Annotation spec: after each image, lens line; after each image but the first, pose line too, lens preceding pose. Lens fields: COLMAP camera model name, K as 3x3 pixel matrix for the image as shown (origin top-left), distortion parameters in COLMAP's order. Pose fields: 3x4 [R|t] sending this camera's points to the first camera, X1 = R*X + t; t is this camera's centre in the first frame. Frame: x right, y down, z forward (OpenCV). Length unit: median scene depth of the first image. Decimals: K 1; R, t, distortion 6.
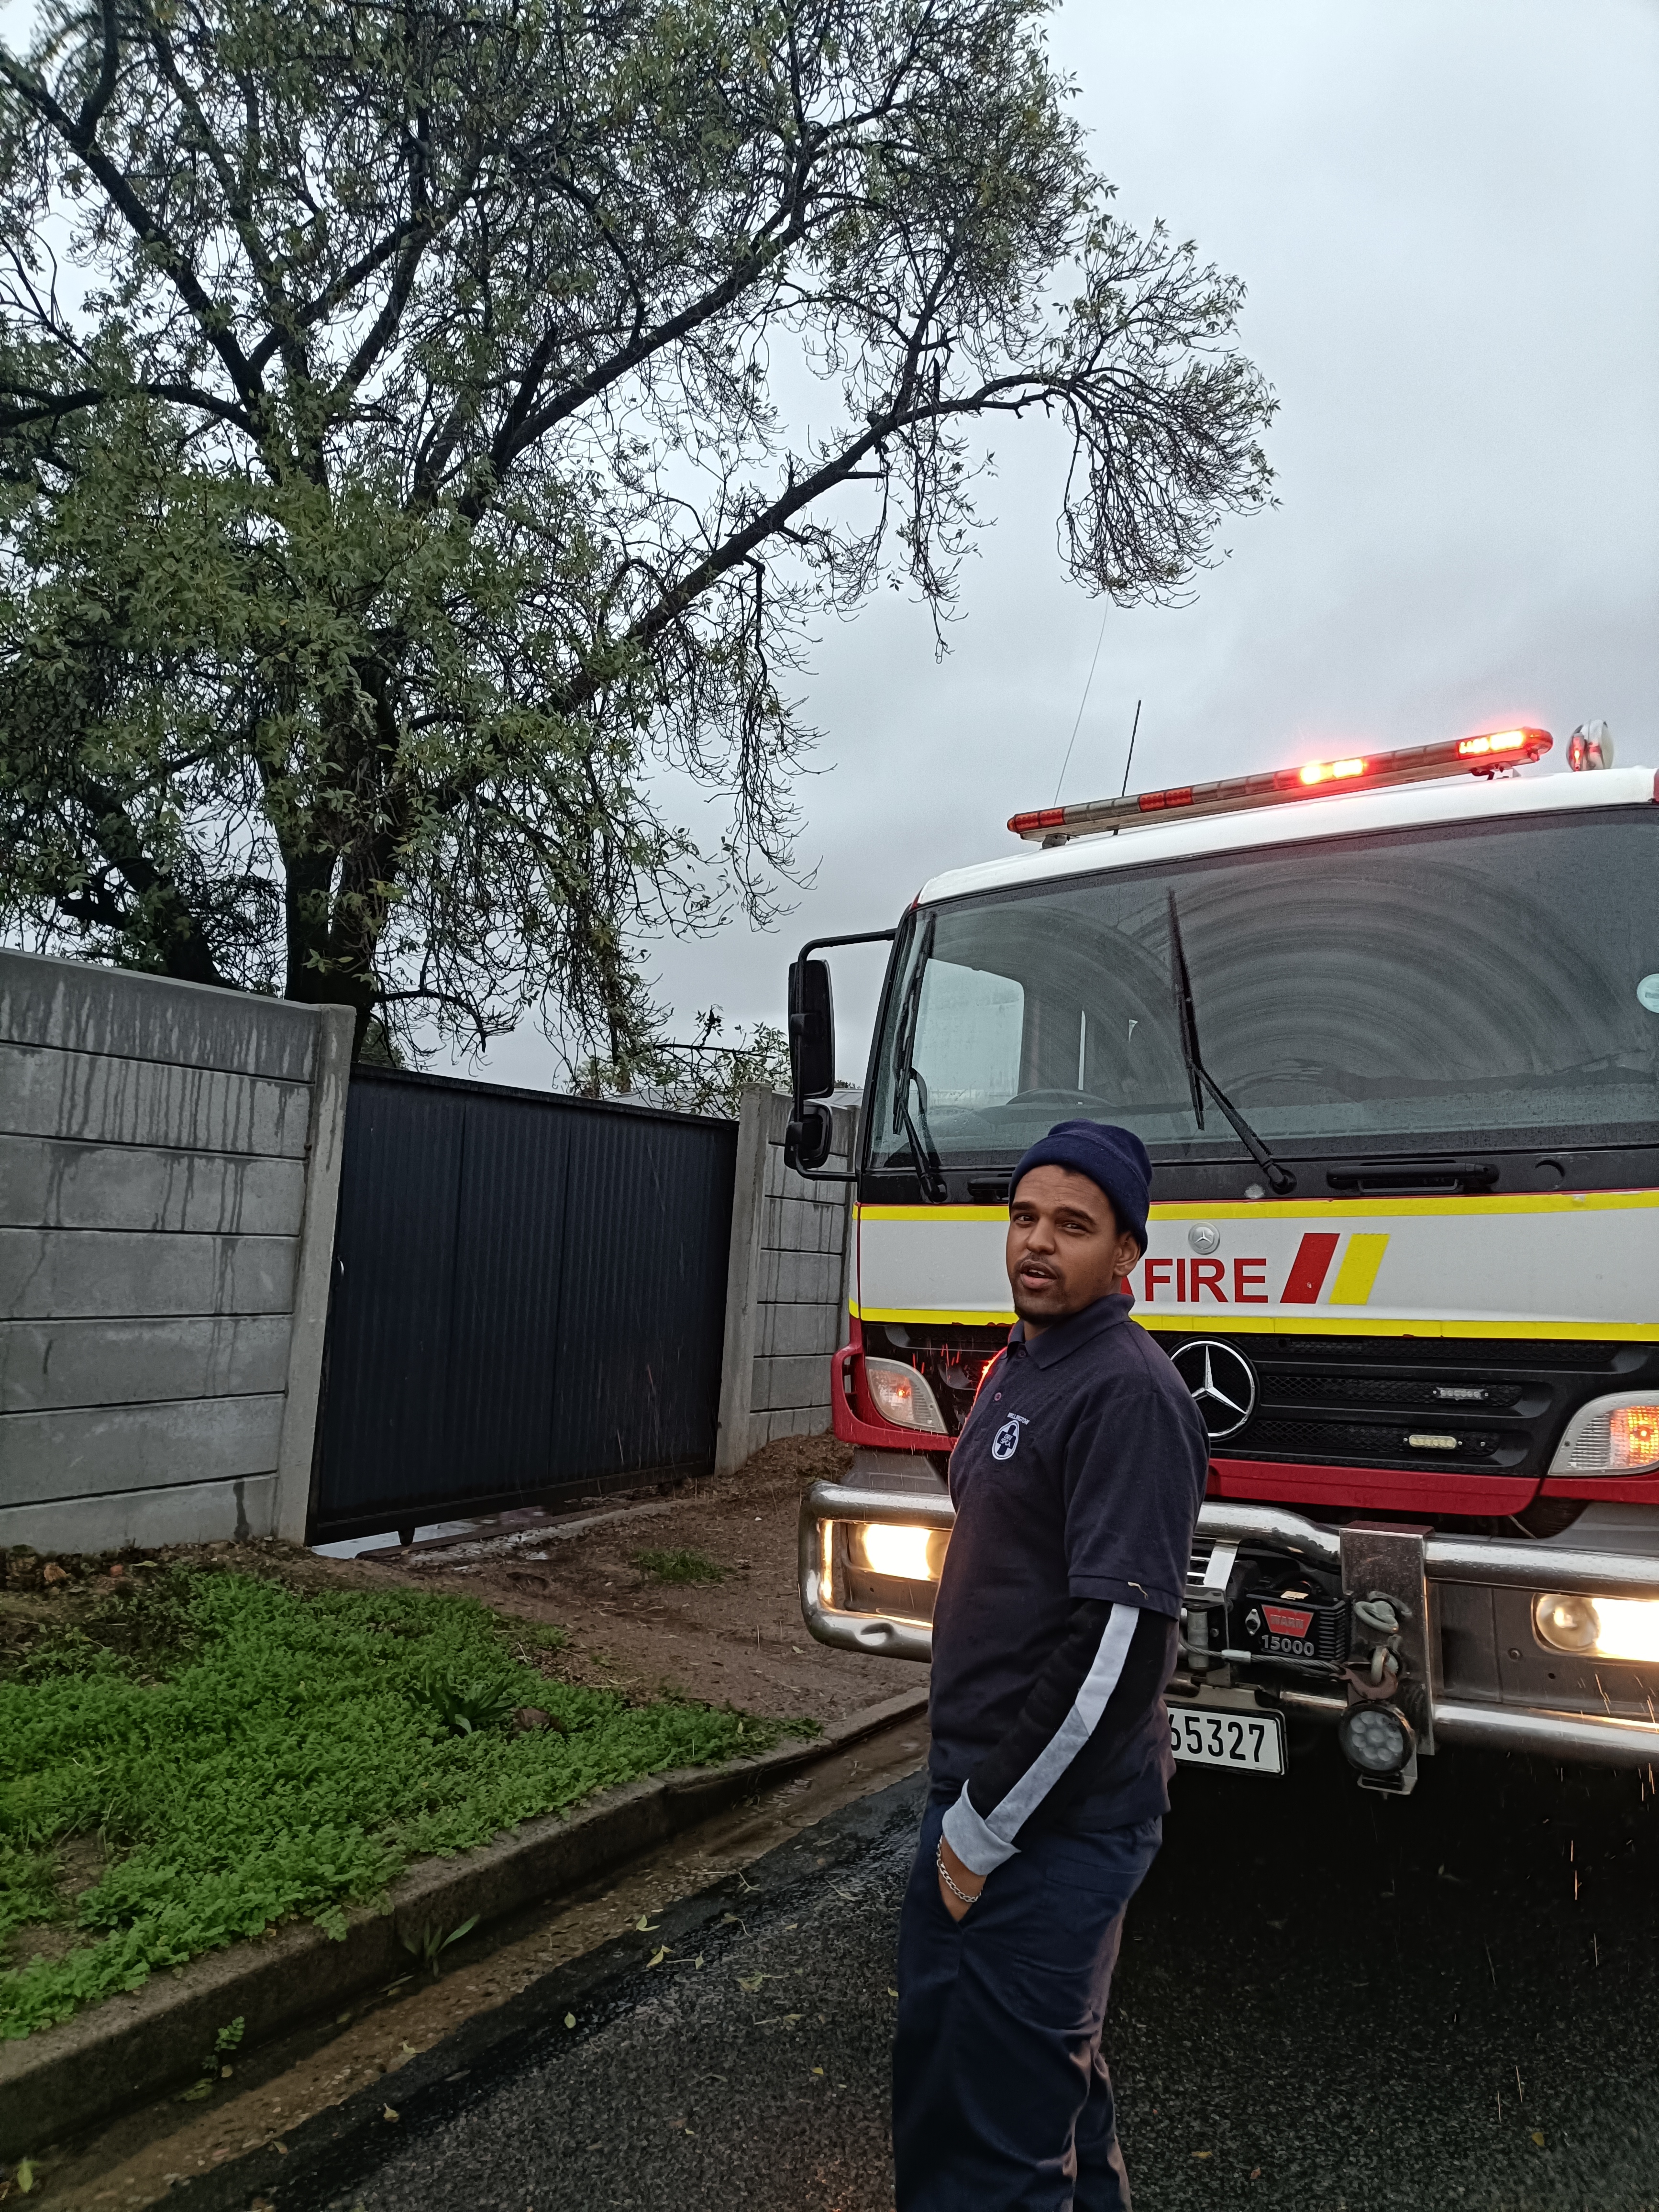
lens RADIAL K [[1686.1, 0, 829.5], [0, 1686.1, 1106.0], [0, 0, 1]] dist [0.059654, -0.000258]
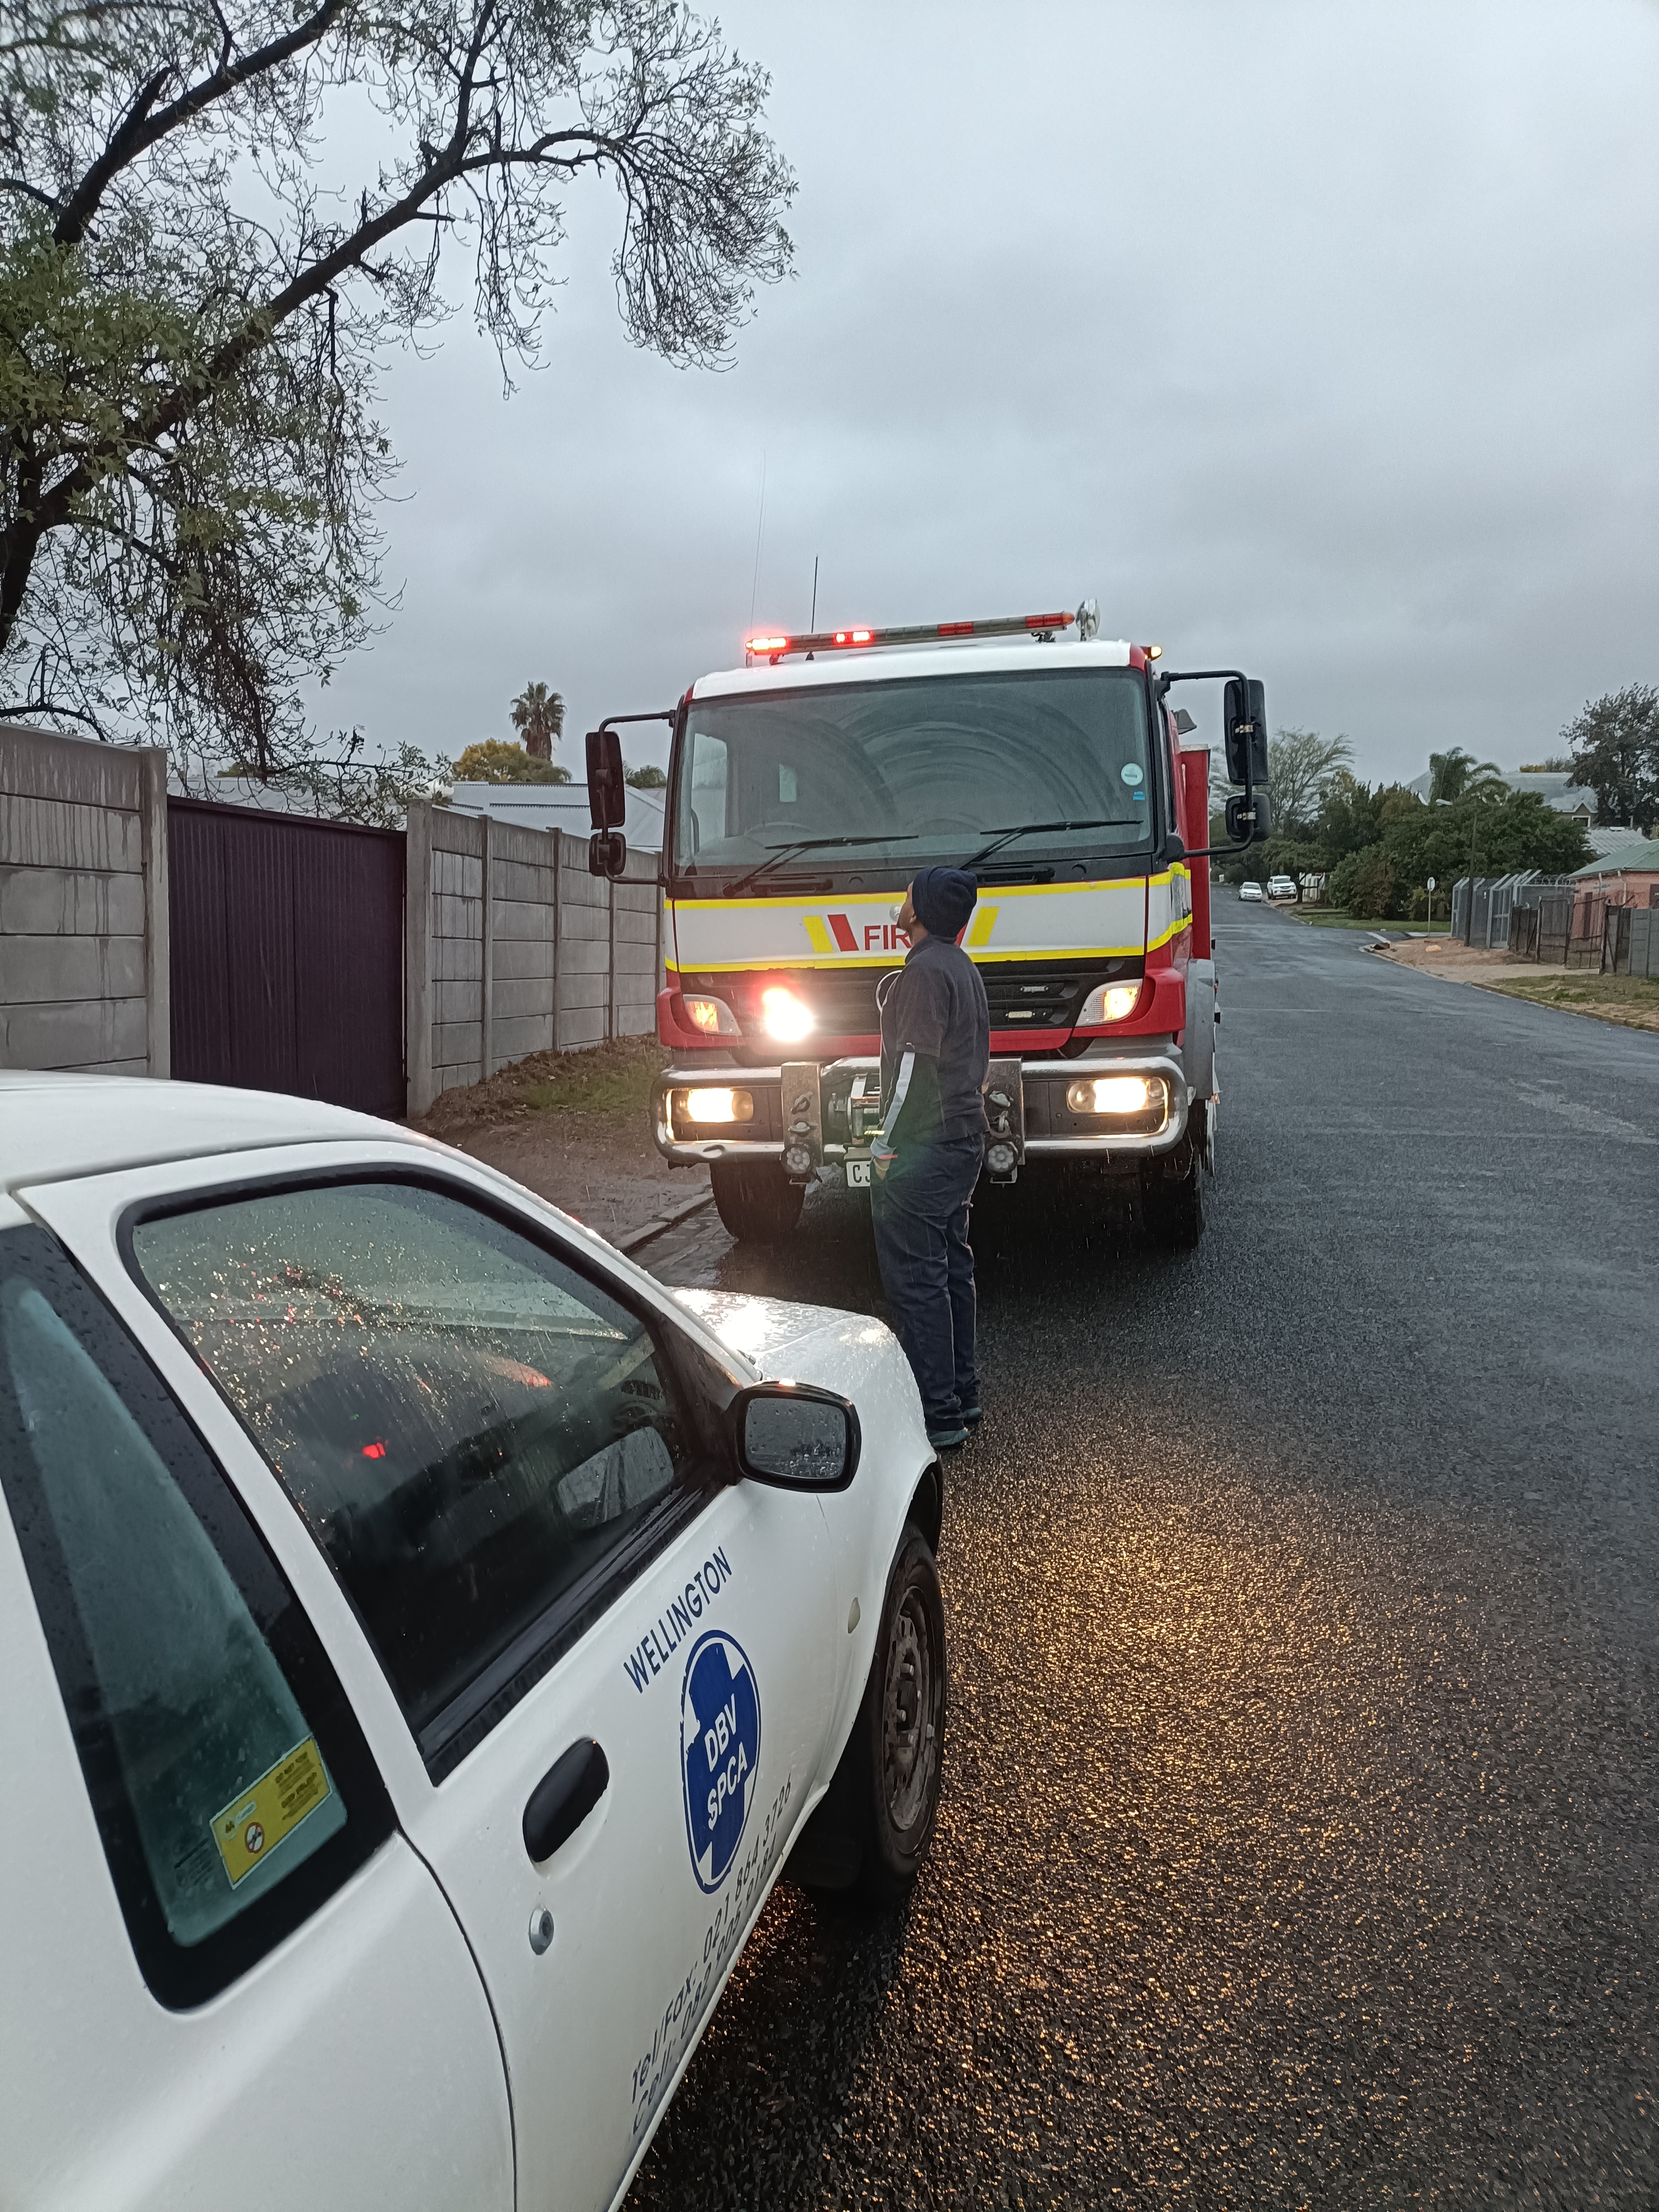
lens RADIAL K [[1644.4, 0, 835.3], [0, 1644.4, 1102.8], [0, 0, 1]] dist [0.051057, -0.037422]
pose [[0.948425, -0.069726, 0.309237, -0.212333], [0.010915, 0.982114, 0.187970, -0.027657], [-0.316813, -0.174900, 0.932223, -0.338702]]
